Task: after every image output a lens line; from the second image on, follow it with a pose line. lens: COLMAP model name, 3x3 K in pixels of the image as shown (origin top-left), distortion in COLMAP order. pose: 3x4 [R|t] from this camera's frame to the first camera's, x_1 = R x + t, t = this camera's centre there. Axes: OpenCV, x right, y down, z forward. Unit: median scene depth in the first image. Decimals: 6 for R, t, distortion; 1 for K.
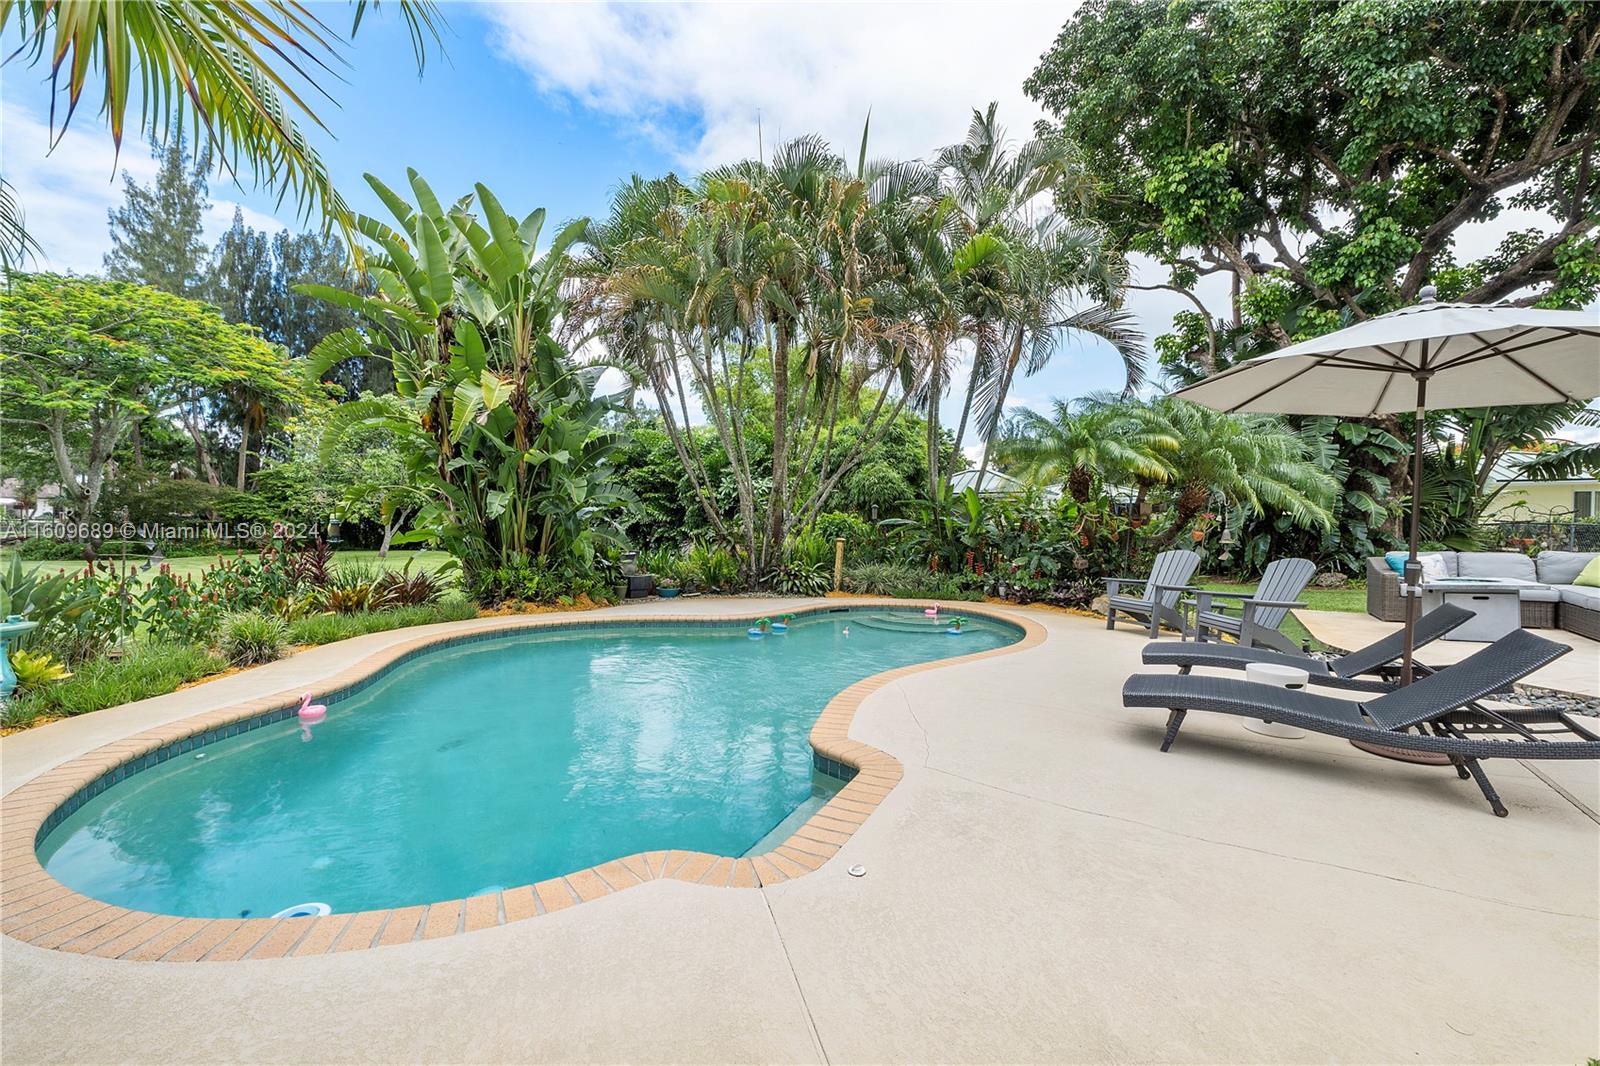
lens RADIAL K [[672.5, 0, 798.9], [0, 672.5, 534.8], [0, 0, 1]] dist [-0.004912, -0.000115]
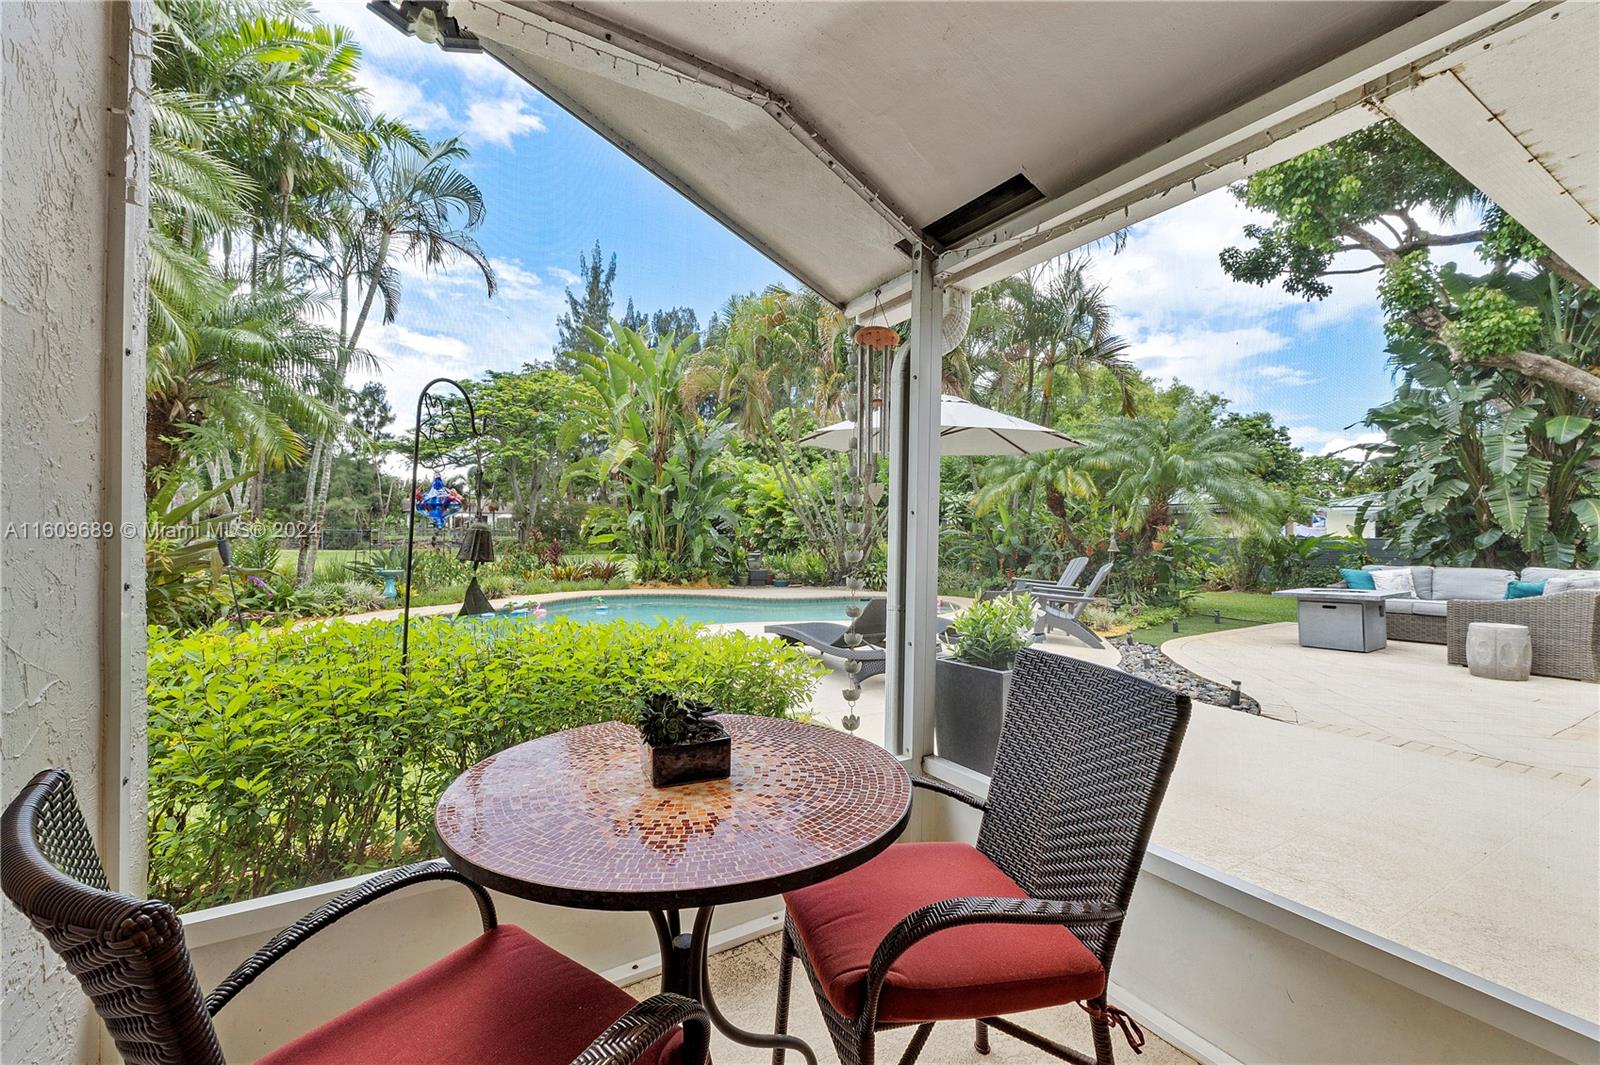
lens RADIAL K [[672.5, 0, 793.3], [0, 672.5, 530.3], [0, 0, 1]] dist [-0.004912, -0.000115]
pose [[0.883862, 0.004079, -0.467731, 0.462789], [-0.014723, 0.999709, -0.019102, 0.003966], [0.467517, 0.023770, 0.883664, -0.195537]]
